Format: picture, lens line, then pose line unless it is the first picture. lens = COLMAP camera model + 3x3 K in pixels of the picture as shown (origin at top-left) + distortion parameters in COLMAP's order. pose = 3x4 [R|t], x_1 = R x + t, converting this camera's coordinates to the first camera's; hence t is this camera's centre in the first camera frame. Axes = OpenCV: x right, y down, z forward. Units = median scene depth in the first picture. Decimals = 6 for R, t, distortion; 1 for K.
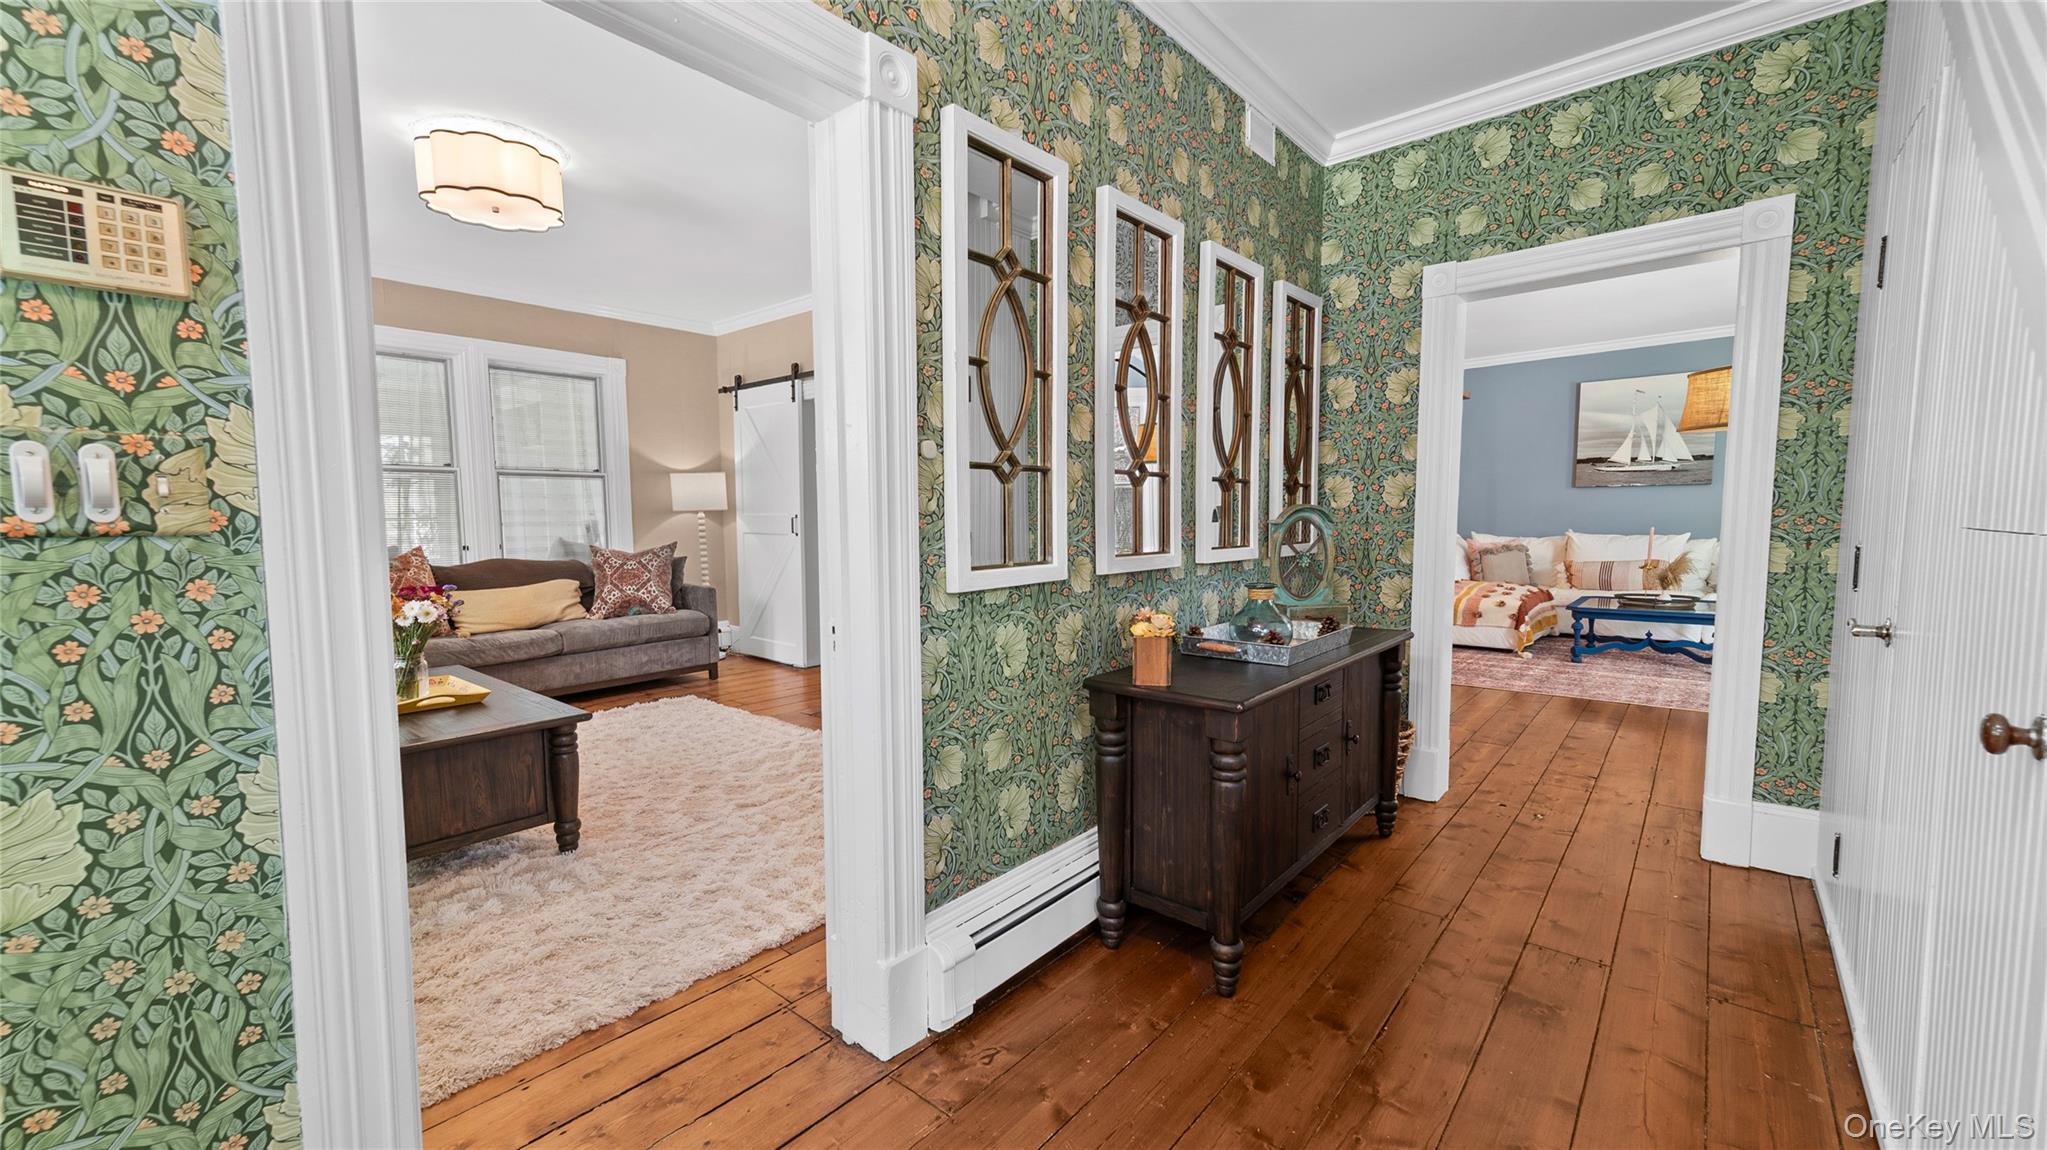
lens RADIAL K [[814.7, 0, 1020.1], [0, 814.7, 580.9], [0, 0, 1]] dist [0.015354, -0.000211]
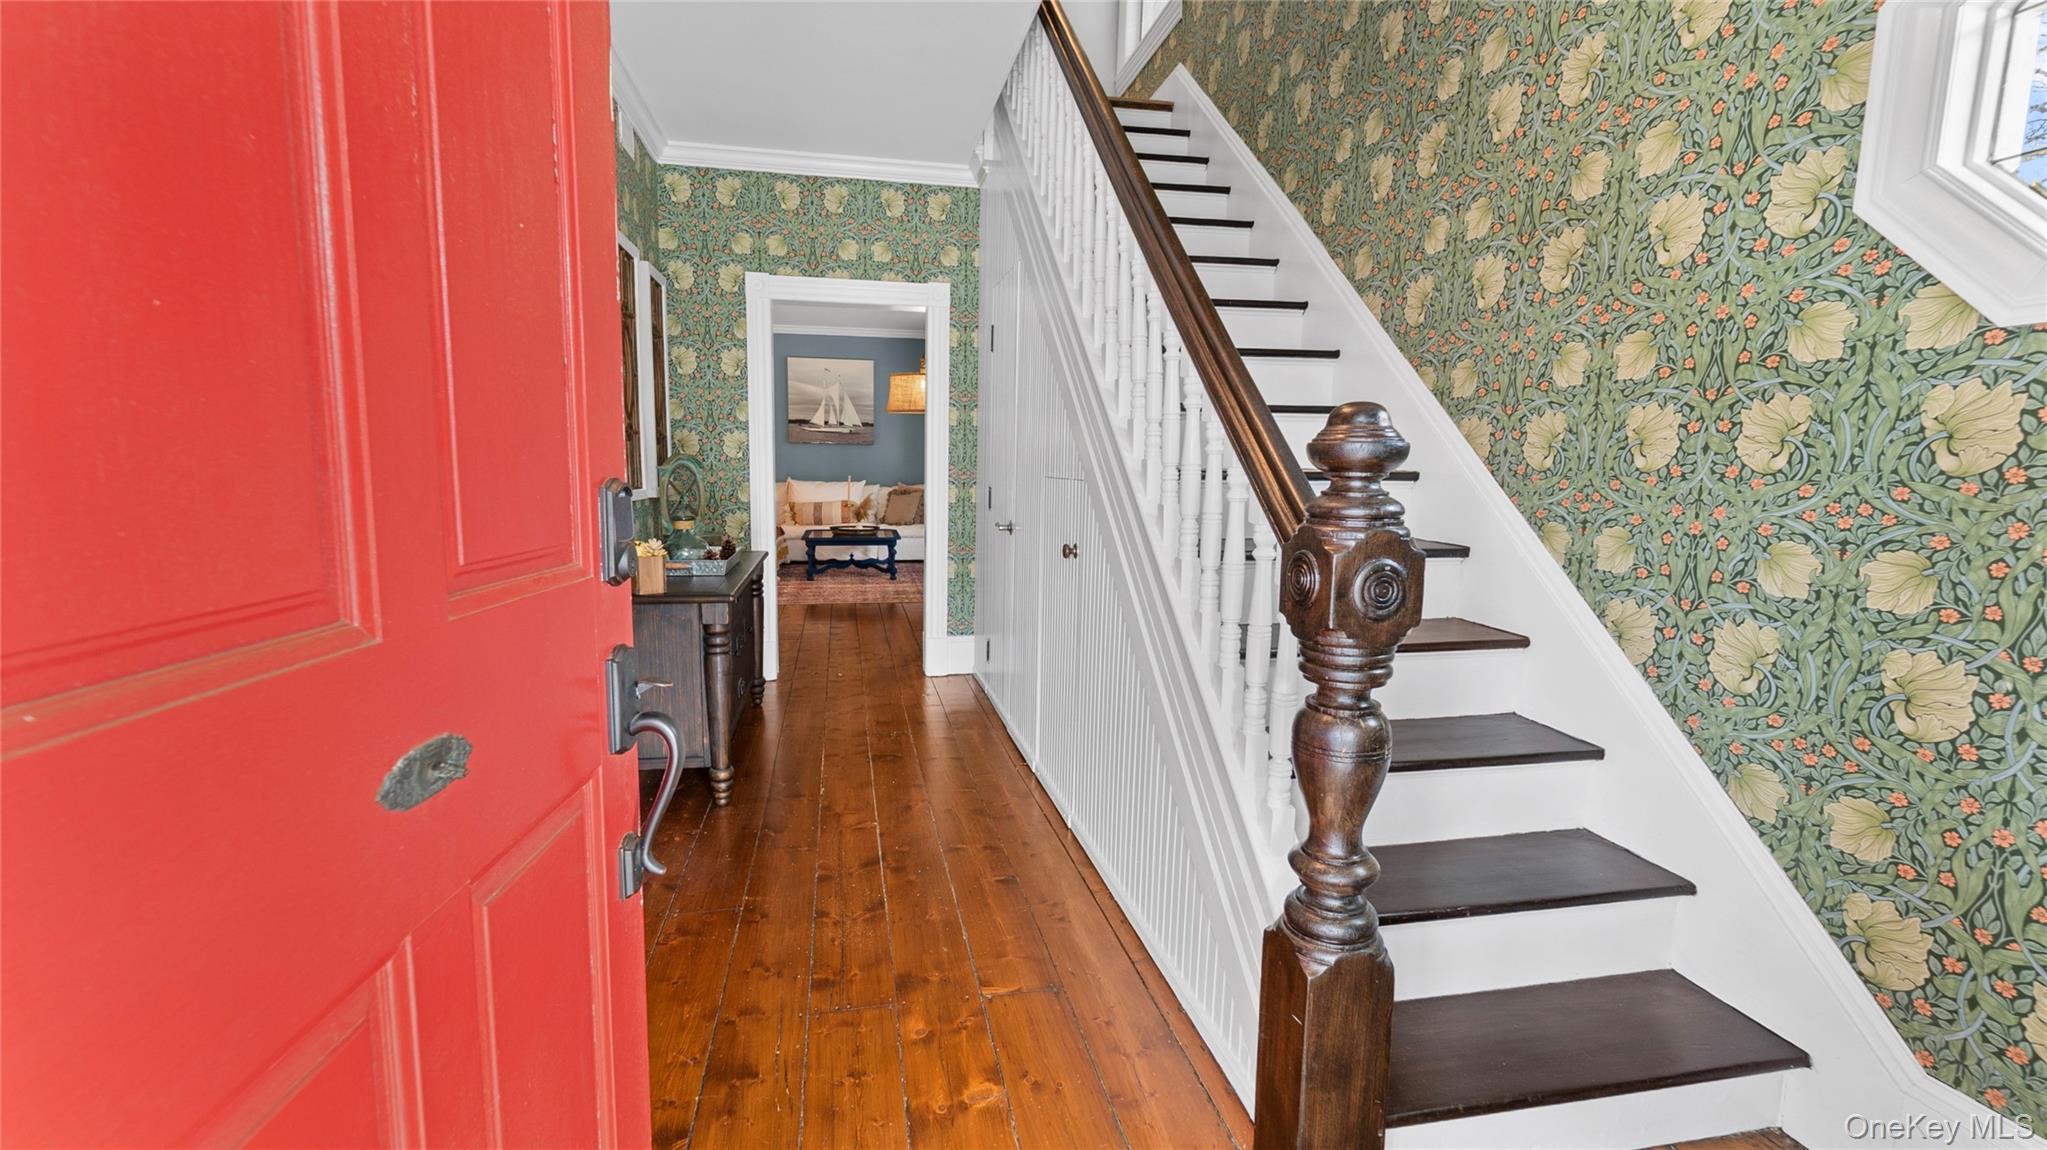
lens RADIAL K [[871.8, 0, 1023.5], [0, 871.8, 575.0], [0, 0, 1]] dist [0.011631, -0.000136]
pose [[0.615486, -0.079278, 0.784150, -0.349826], [0.040179, 0.996791, 0.069239, 0.016256], [-0.787123, -0.011109, 0.616696, -0.198955]]
